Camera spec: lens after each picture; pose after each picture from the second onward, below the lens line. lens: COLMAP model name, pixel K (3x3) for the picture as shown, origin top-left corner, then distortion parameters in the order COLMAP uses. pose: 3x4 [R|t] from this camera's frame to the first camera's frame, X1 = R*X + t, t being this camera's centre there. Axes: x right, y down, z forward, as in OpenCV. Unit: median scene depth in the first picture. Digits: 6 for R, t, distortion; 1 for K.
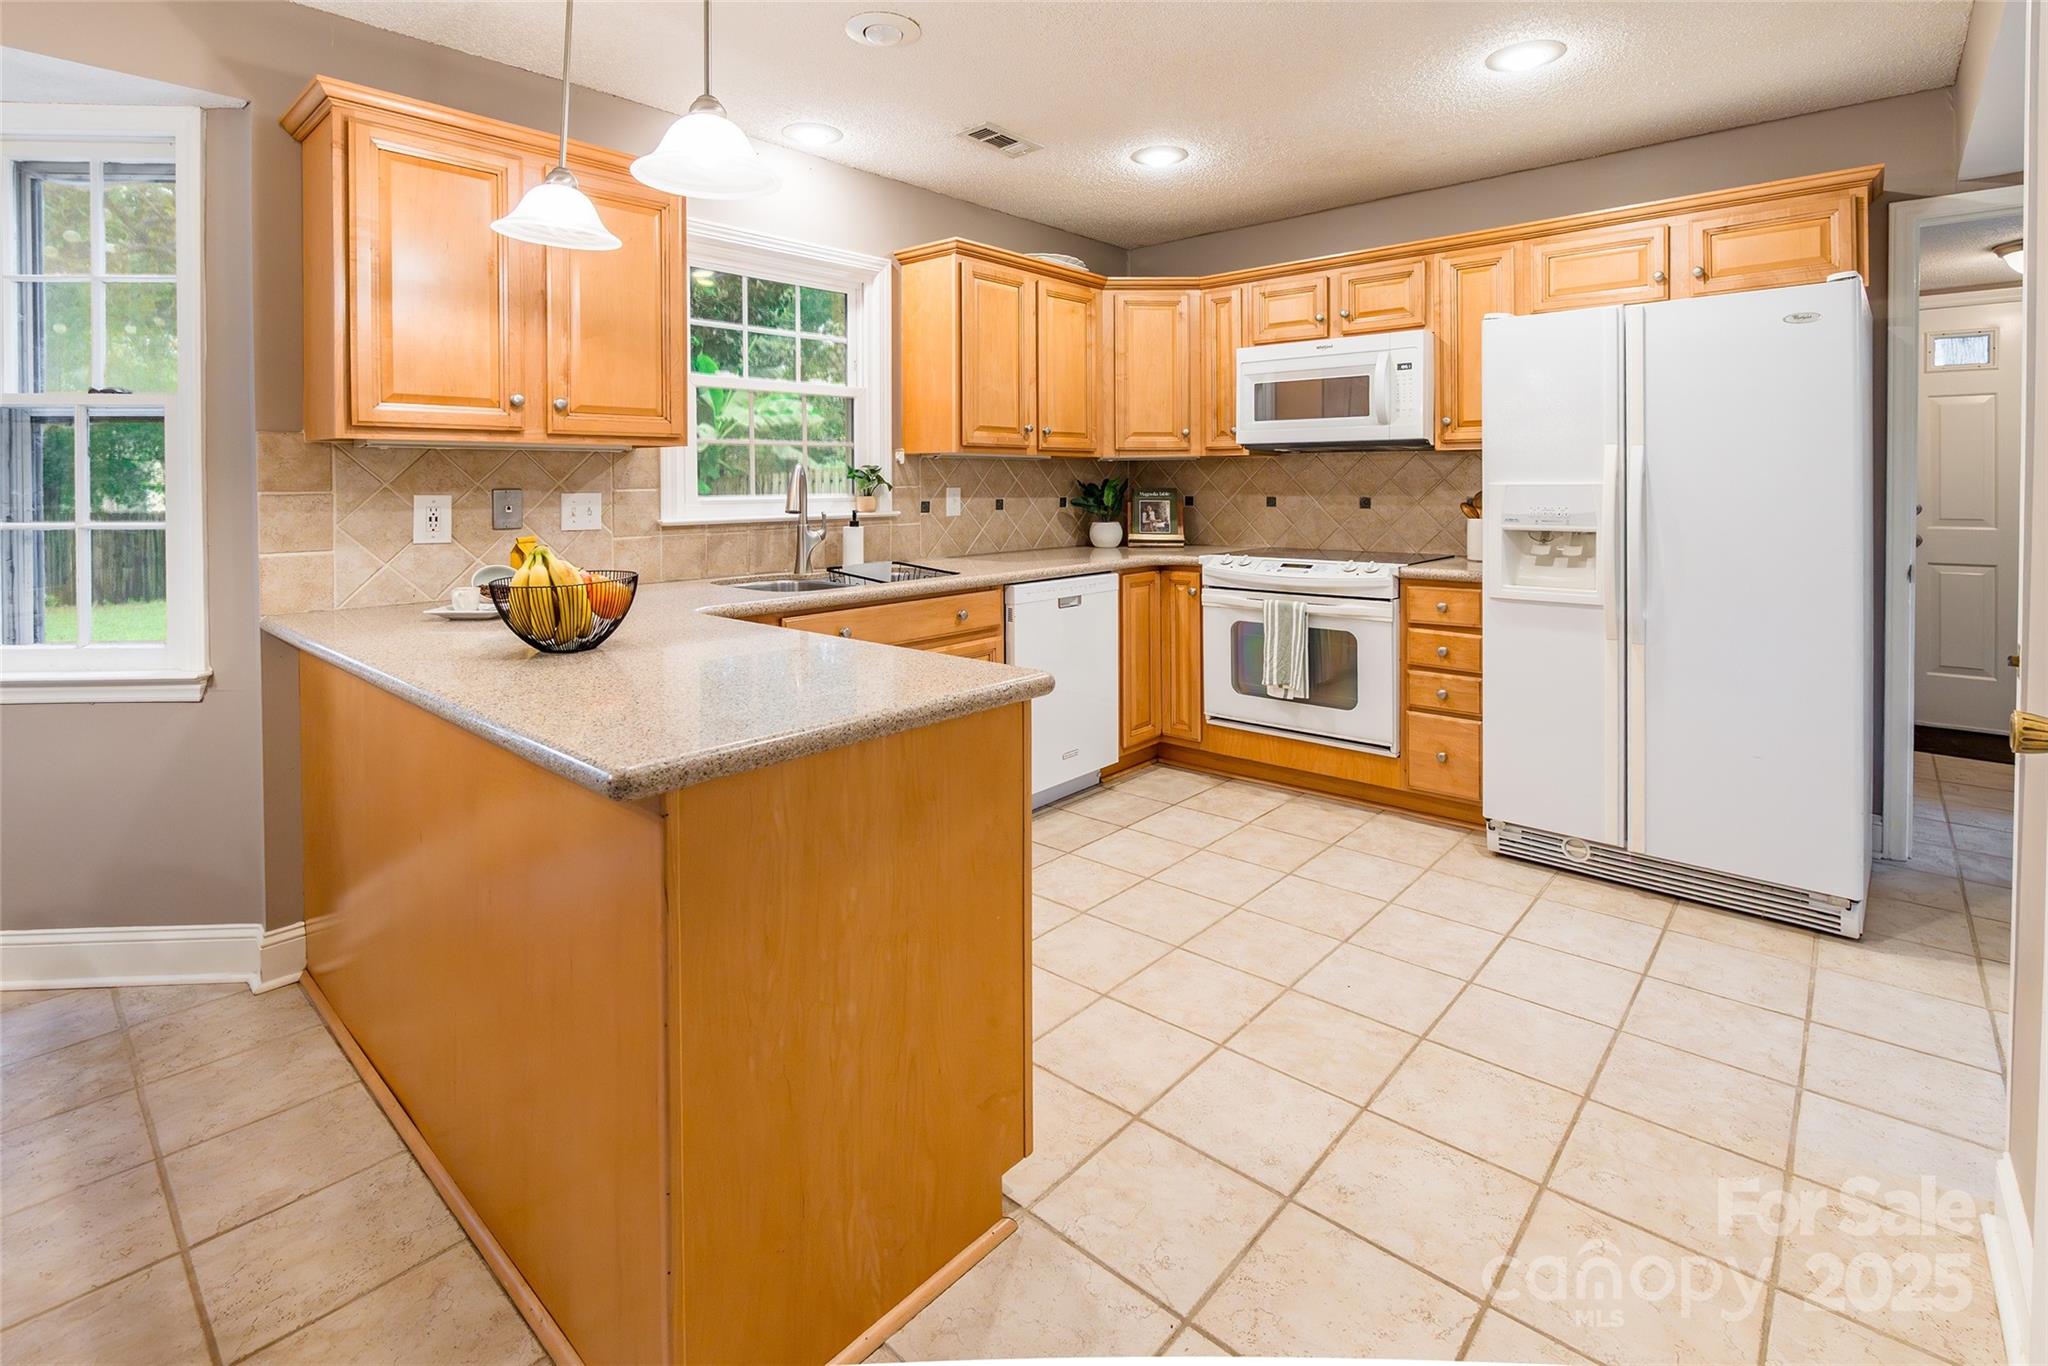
lens RADIAL K [[961.1, 0, 987.2], [0, 961.1, 548.1], [0, 0, 1]] dist [-0.000008, 0.000204]
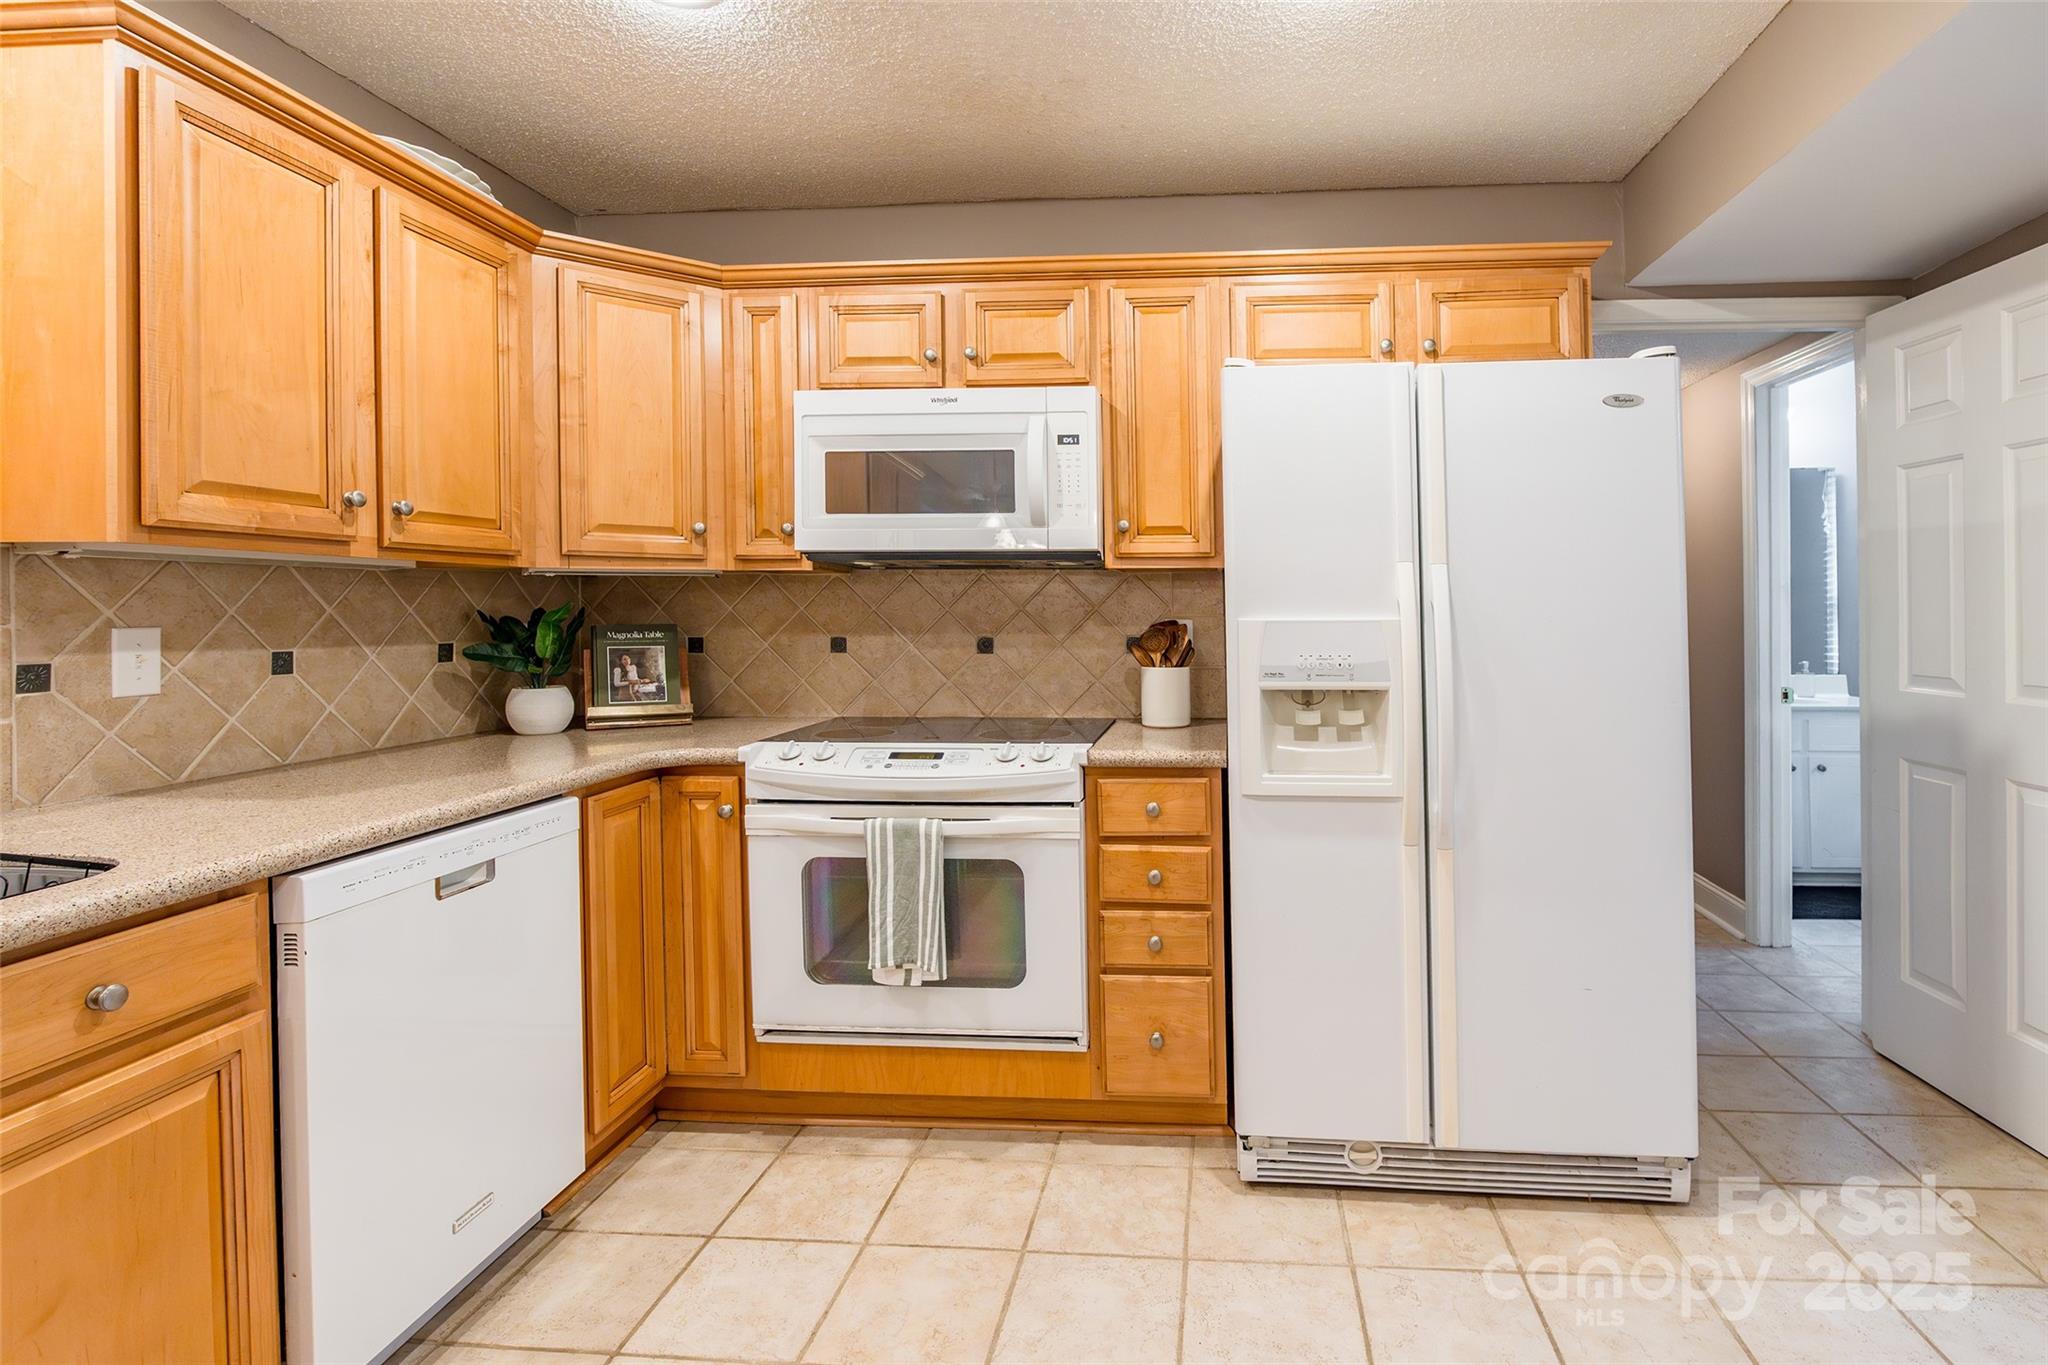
lens RADIAL K [[997.6, 0, 1128.9], [0, 997.6, 616.2], [0, 0, 1]] dist [-0.013930, 0.000985]
pose [[0.776437, -0.002585, 0.630189, 0.036359], [0.041739, 0.998007, -0.047332, -0.034625], [-0.628811, 0.063054, 0.774998, 0.453424]]
